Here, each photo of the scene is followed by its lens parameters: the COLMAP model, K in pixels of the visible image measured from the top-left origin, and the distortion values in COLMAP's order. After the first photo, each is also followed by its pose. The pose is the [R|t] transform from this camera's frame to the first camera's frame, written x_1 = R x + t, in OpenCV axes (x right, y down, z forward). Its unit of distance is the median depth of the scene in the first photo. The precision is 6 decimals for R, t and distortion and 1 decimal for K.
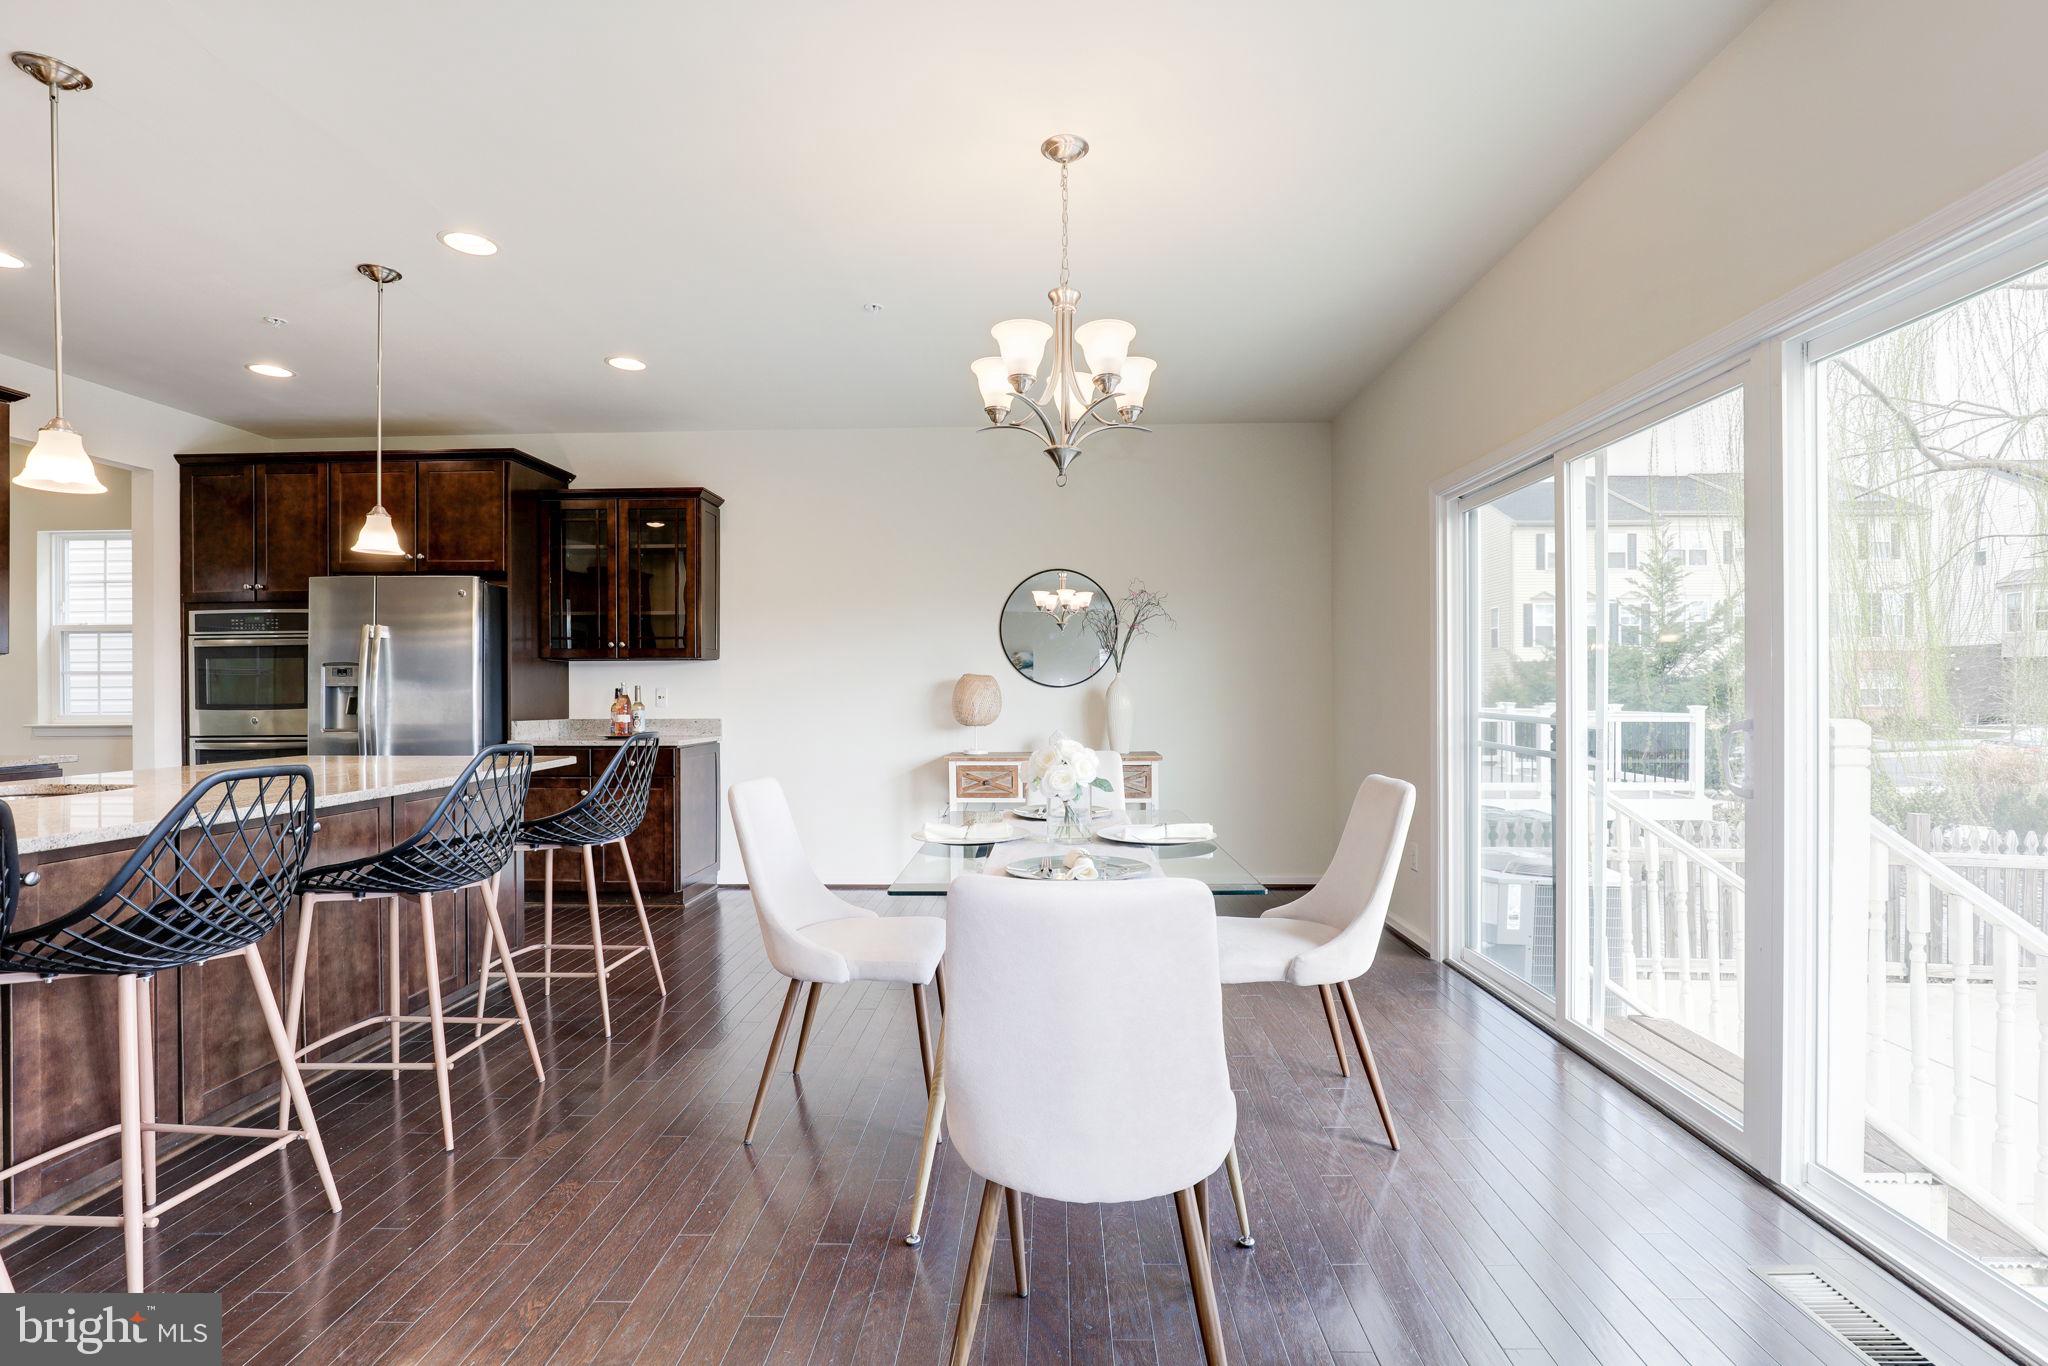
lens RADIAL K [[938.4, 0, 1033.3], [0, 938.4, 686.1], [0, 0, 1]] dist [-0.020822, 0.003172]
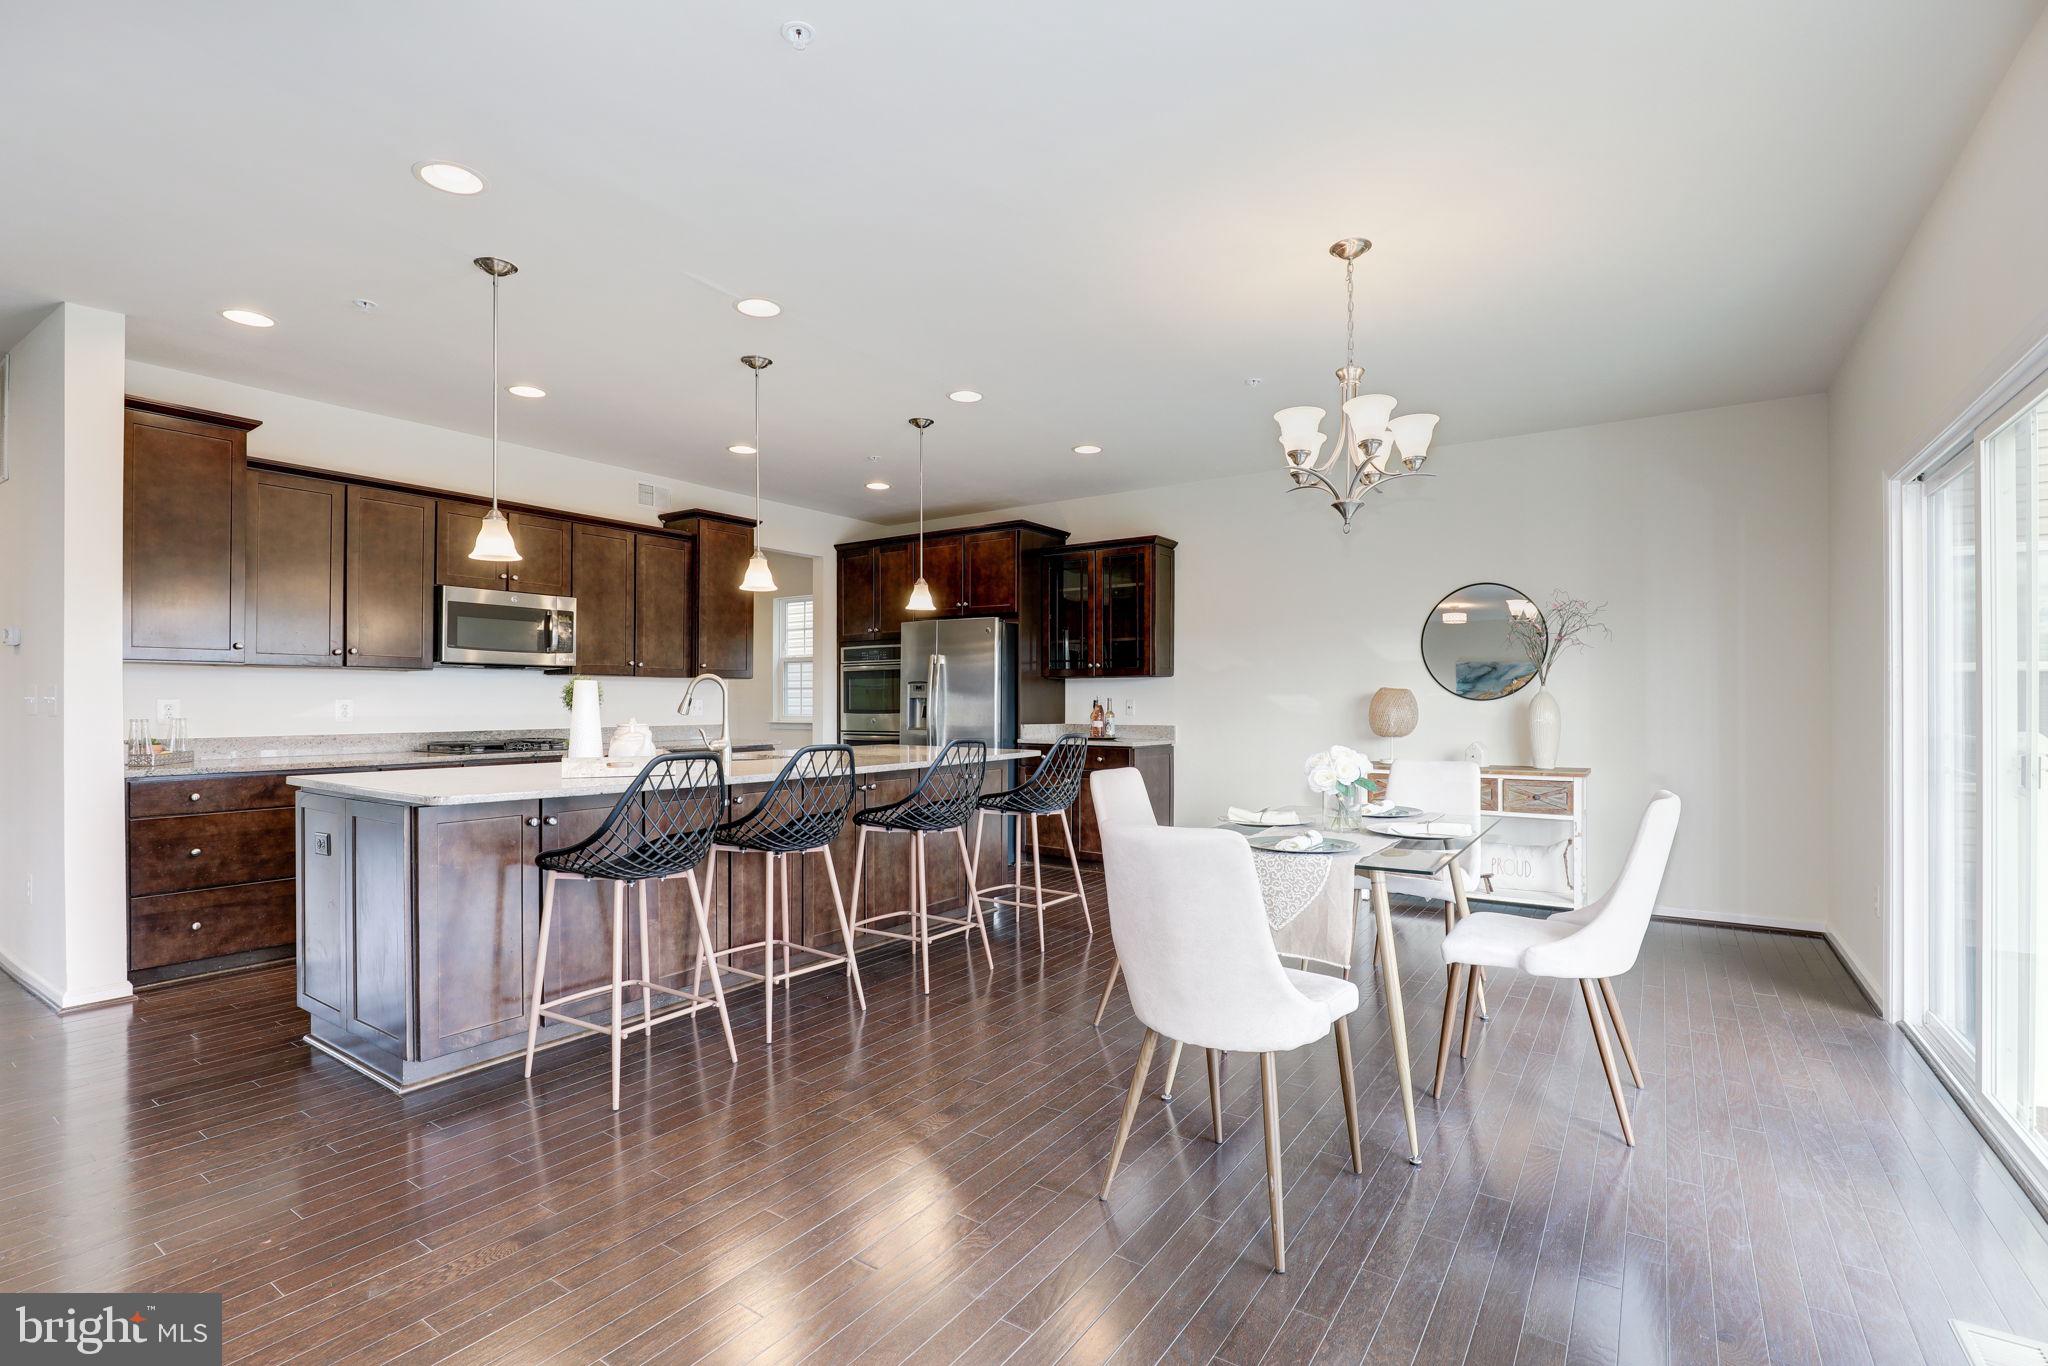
lens RADIAL K [[938.4, 0, 1025.3], [0, 938.4, 687.3], [0, 0, 1]] dist [-0.020822, 0.003172]
pose [[0.834930, -0.003071, -0.550348, 0.188933], [-0.002072, 0.999960, -0.008724, -0.003777], [0.550353, 0.008424, 0.834890, -0.118118]]
